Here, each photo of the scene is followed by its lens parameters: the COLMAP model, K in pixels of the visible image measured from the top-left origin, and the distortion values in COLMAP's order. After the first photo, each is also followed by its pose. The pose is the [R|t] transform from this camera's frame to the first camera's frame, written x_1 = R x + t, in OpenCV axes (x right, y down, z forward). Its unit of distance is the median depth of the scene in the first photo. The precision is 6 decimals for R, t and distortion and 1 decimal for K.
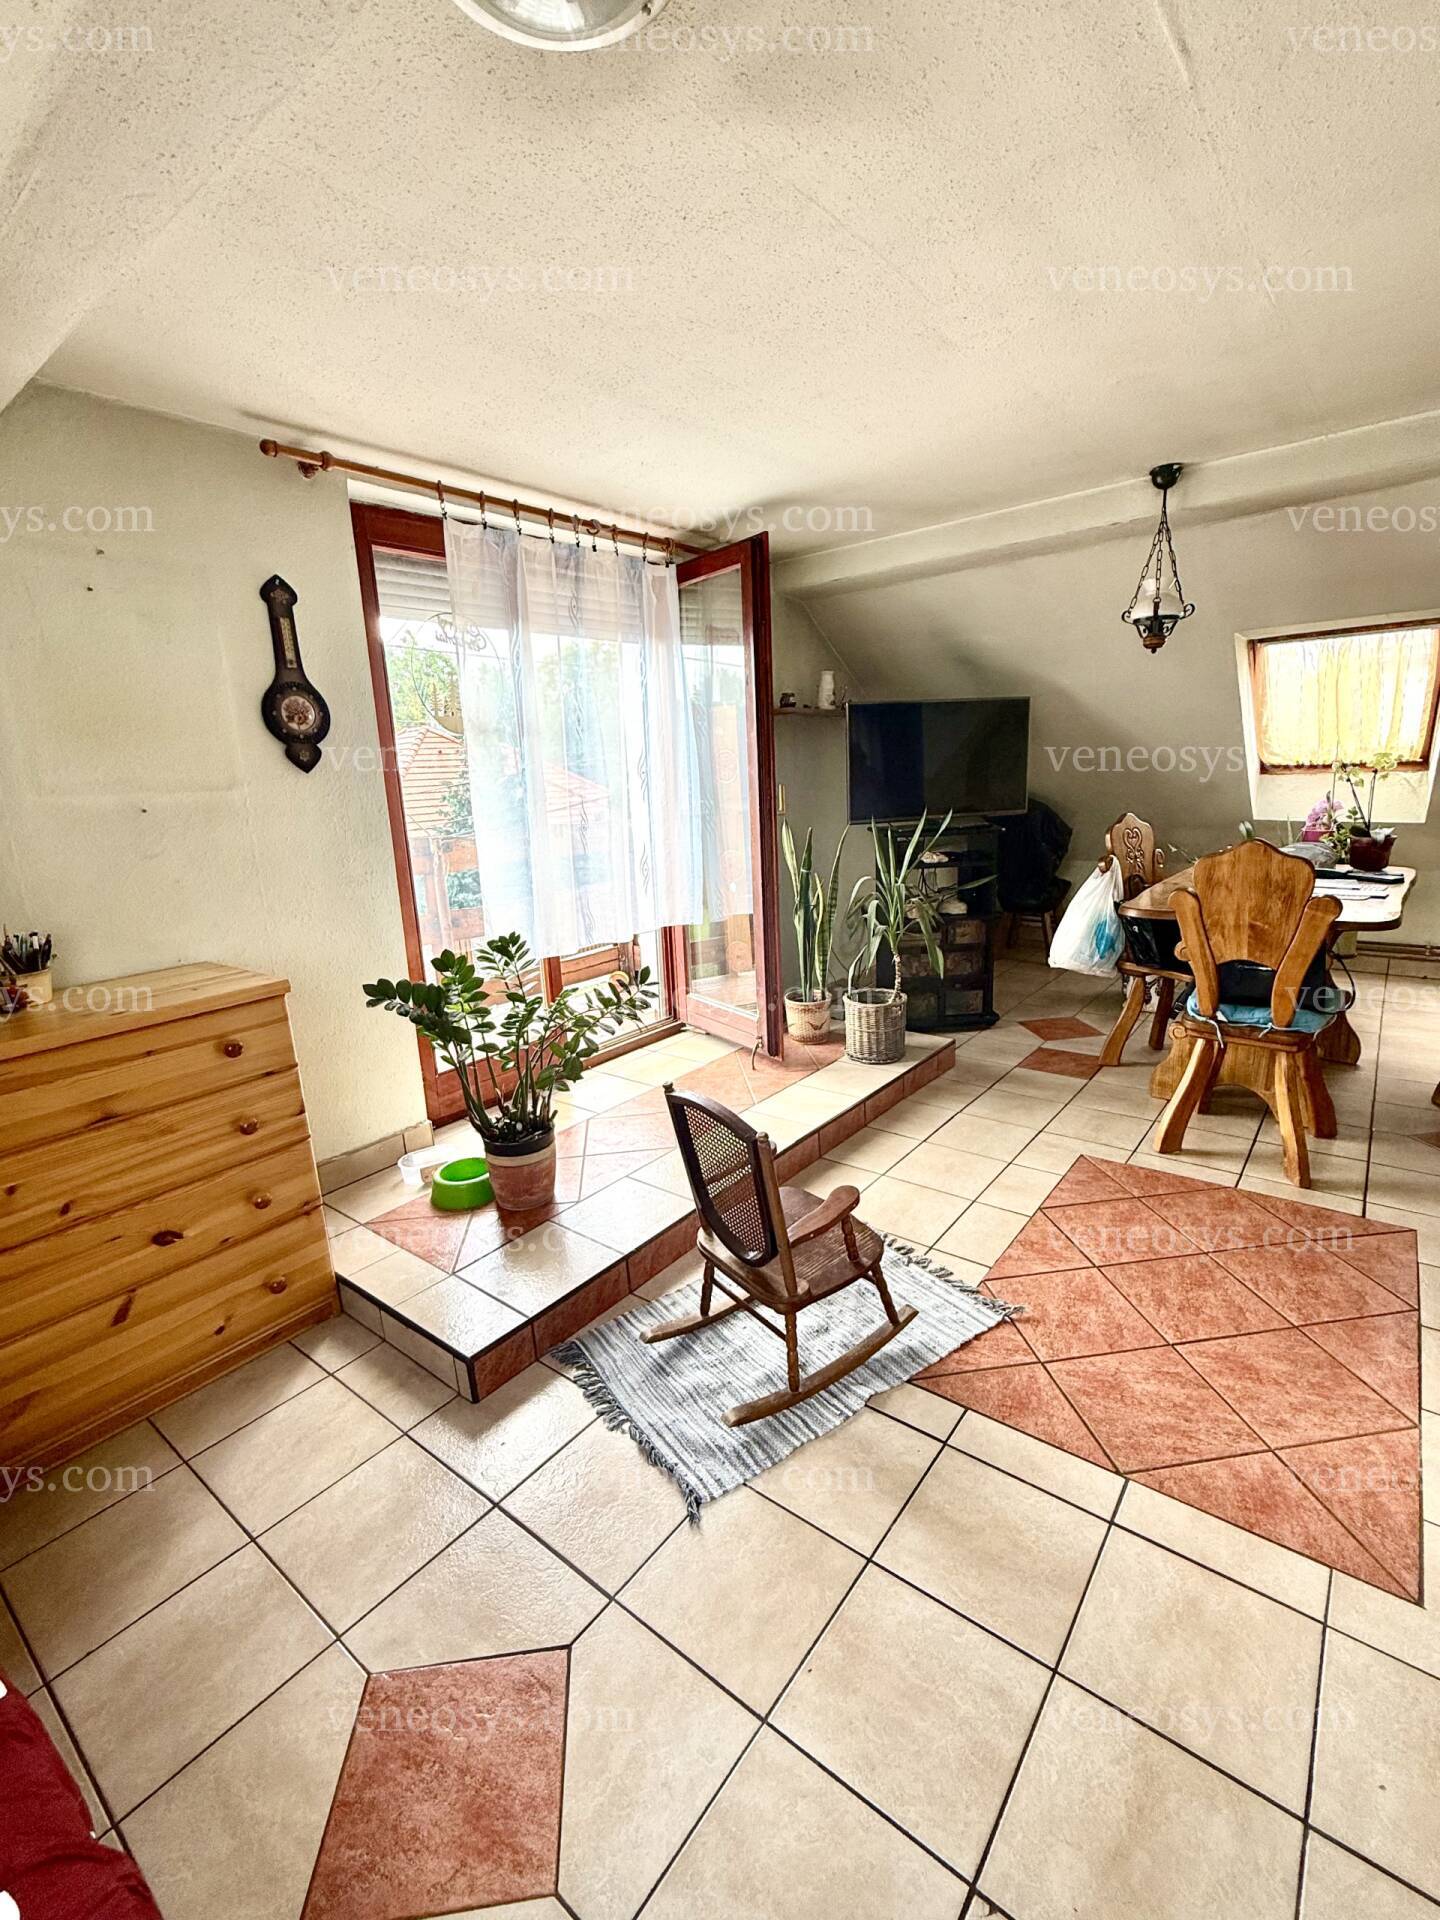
lens RADIAL K [[842.0, 0, 715.7], [0, 842.0, 965.9], [0, 0, 1]] dist [0.000131, 0.000245]
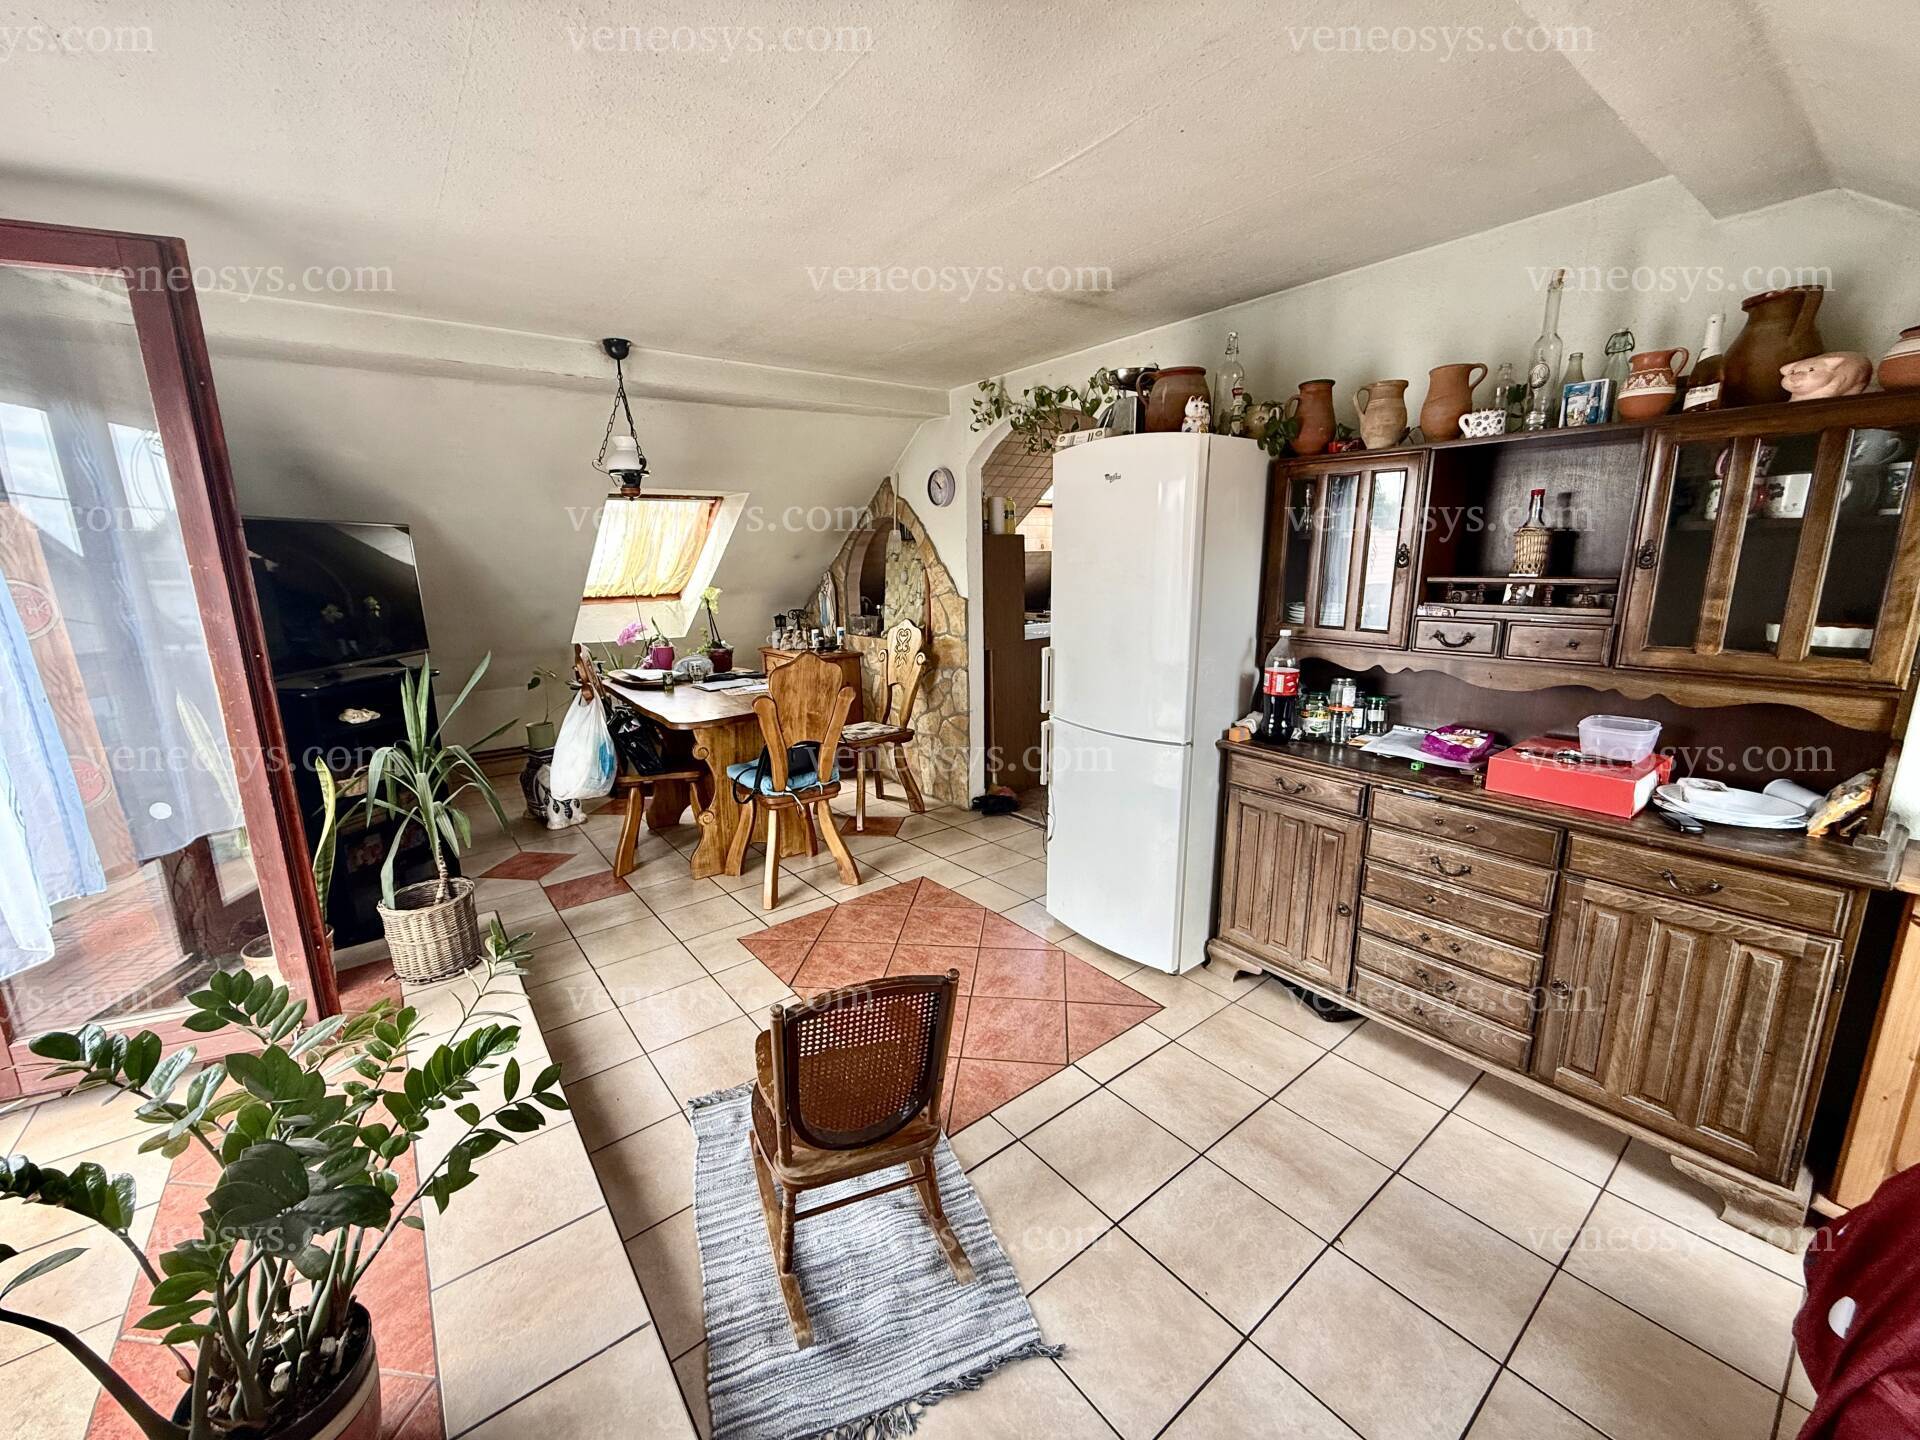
lens RADIAL K [[766.0, 0, 953.9], [0, 766.0, 718.3], [0, 0, 1]] dist [0.001640, 0.000154]
pose [[0.233506, -0.158323, 0.959379, -0.492306], [0.228083, 0.968046, 0.104239, -0.116484], [-0.945226, 0.194478, 0.262155, 0.450270]]
